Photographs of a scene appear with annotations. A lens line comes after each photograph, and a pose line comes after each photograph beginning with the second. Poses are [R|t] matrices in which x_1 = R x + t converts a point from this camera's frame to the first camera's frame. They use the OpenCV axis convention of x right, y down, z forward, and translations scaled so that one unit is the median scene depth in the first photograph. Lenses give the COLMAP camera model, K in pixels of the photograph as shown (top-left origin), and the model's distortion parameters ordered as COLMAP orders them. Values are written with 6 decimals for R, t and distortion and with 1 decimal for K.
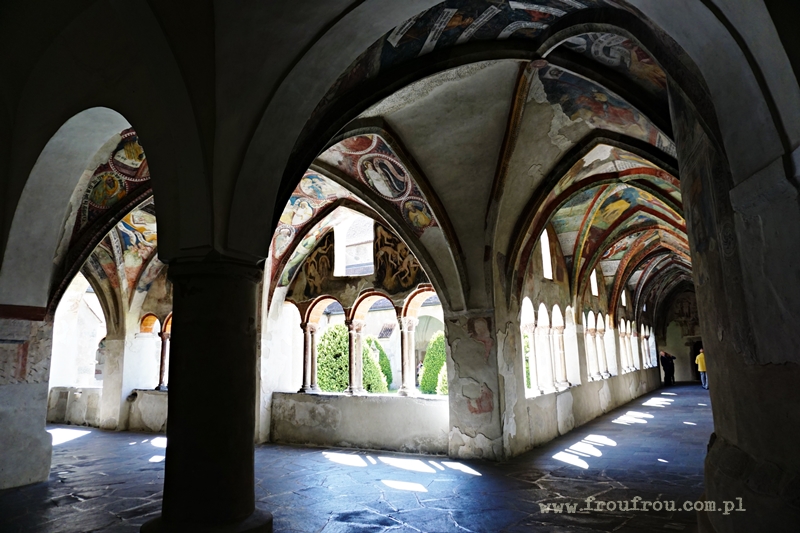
lens RADIAL K [[531.9, 0, 400.0], [0, 531.9, 266.5], [0, 0, 1]] dist [-0.032534, 0.001912]
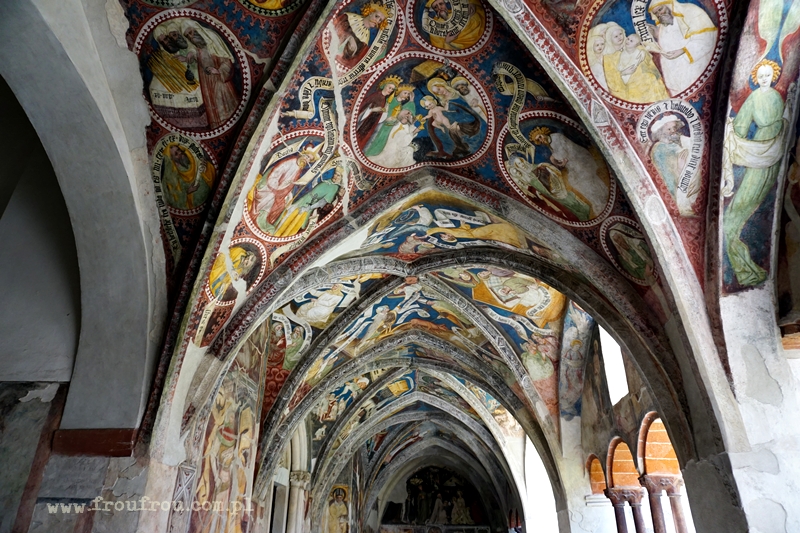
lens RADIAL K [[531.9, 0, 400.0], [0, 531.9, 266.5], [0, 0, 1]] dist [-0.032534, 0.001912]
pose [[0.466373, -0.412429, -0.782559, -0.067551], [0.145186, 0.908350, -0.392200, 0.121931], [0.872592, 0.069294, 0.483509, 0.683967]]
